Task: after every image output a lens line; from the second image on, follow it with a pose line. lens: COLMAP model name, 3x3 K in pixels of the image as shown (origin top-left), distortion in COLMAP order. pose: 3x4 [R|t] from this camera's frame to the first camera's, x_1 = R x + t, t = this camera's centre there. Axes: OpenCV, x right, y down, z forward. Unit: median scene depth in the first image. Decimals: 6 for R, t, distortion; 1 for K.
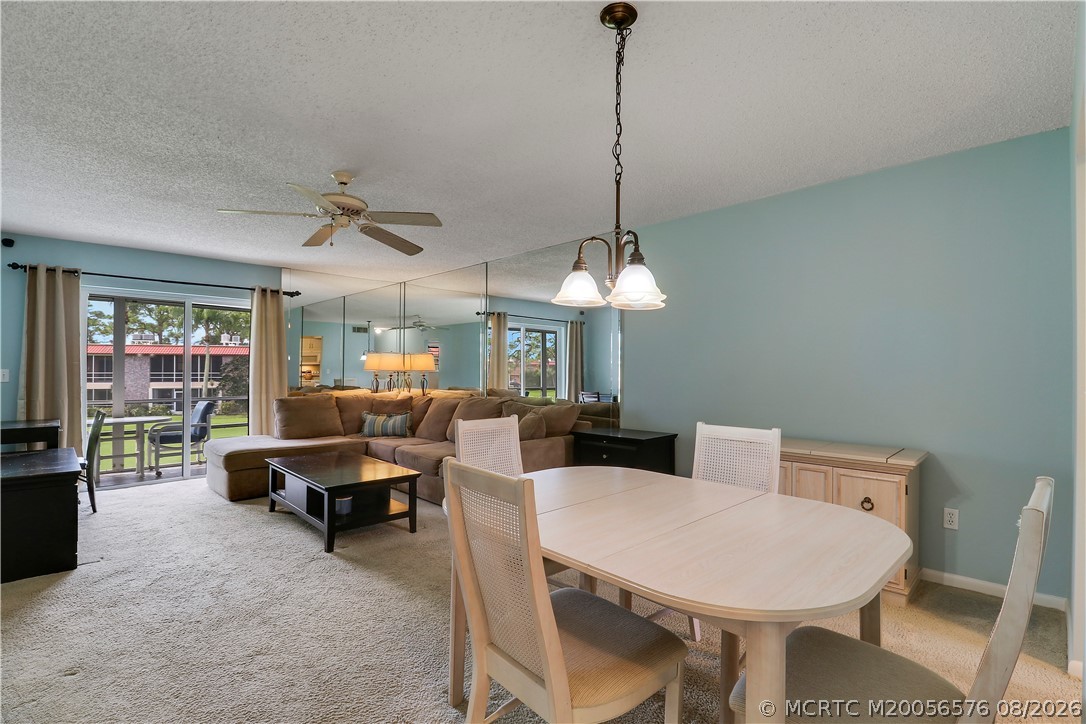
lens RADIAL K [[511.8, 0, 543.0], [0, 511.8, 362.0], [0, 0, 1]] dist [0.018129, -0.016756]
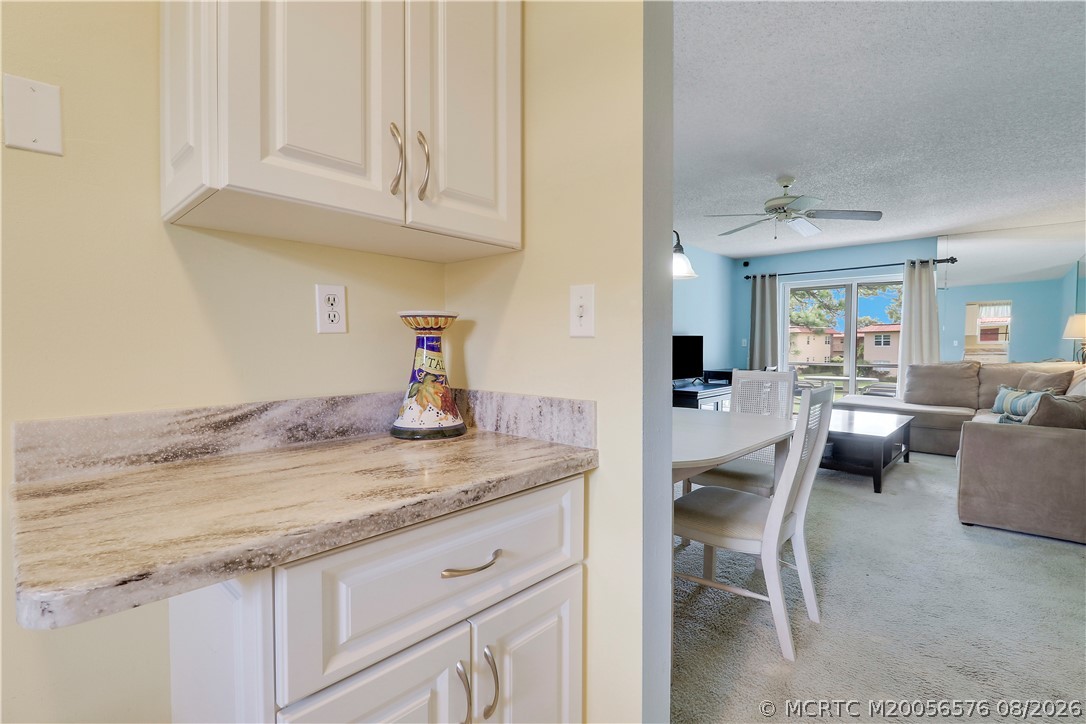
lens RADIAL K [[493.6, 0, 543.0], [0, 493.6, 362.0], [0, 0, 1]] dist [-0.003605, -0.011099]
pose [[0.065006, 0.034406, -0.997292, 0.419882], [0.016157, 0.999238, 0.035526, 0.017011], [0.997754, -0.018423, 0.064401, 0.166150]]
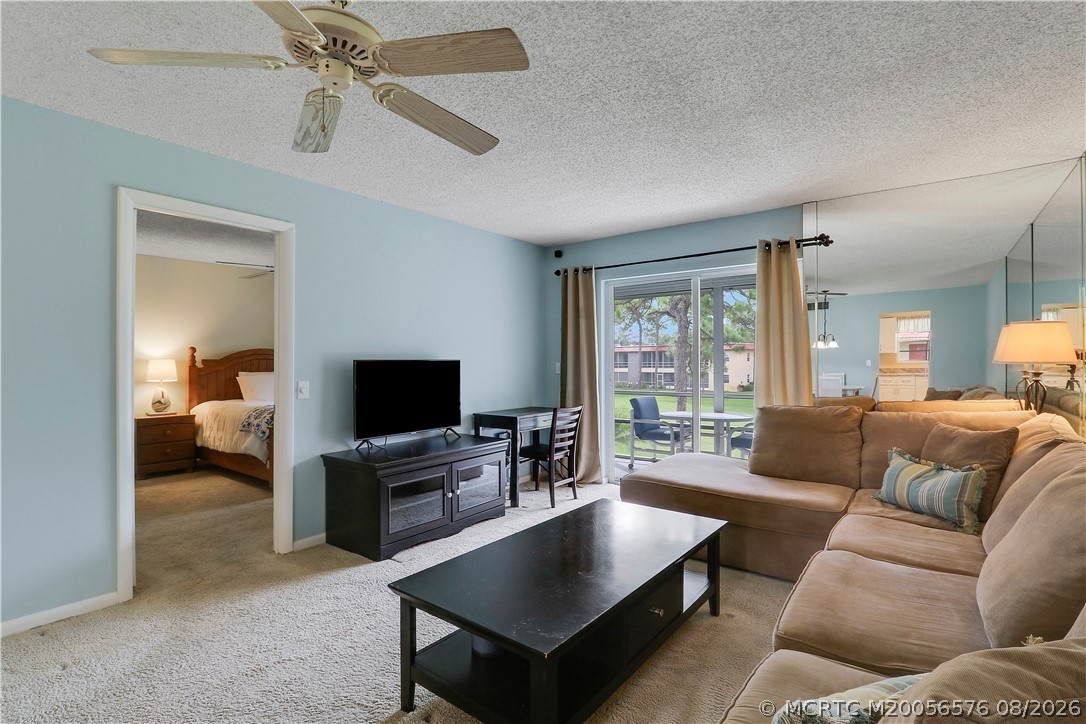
lens RADIAL K [[511.8, 0, 543.0], [0, 511.8, 362.0], [0, 0, 1]] dist [0.018129, -0.016756]
pose [[0.169309, 0.000448, -0.985563, 0.073862], [0.019916, 0.999794, 0.003876, 0.006029], [0.985362, -0.020285, 0.169266, 0.582749]]
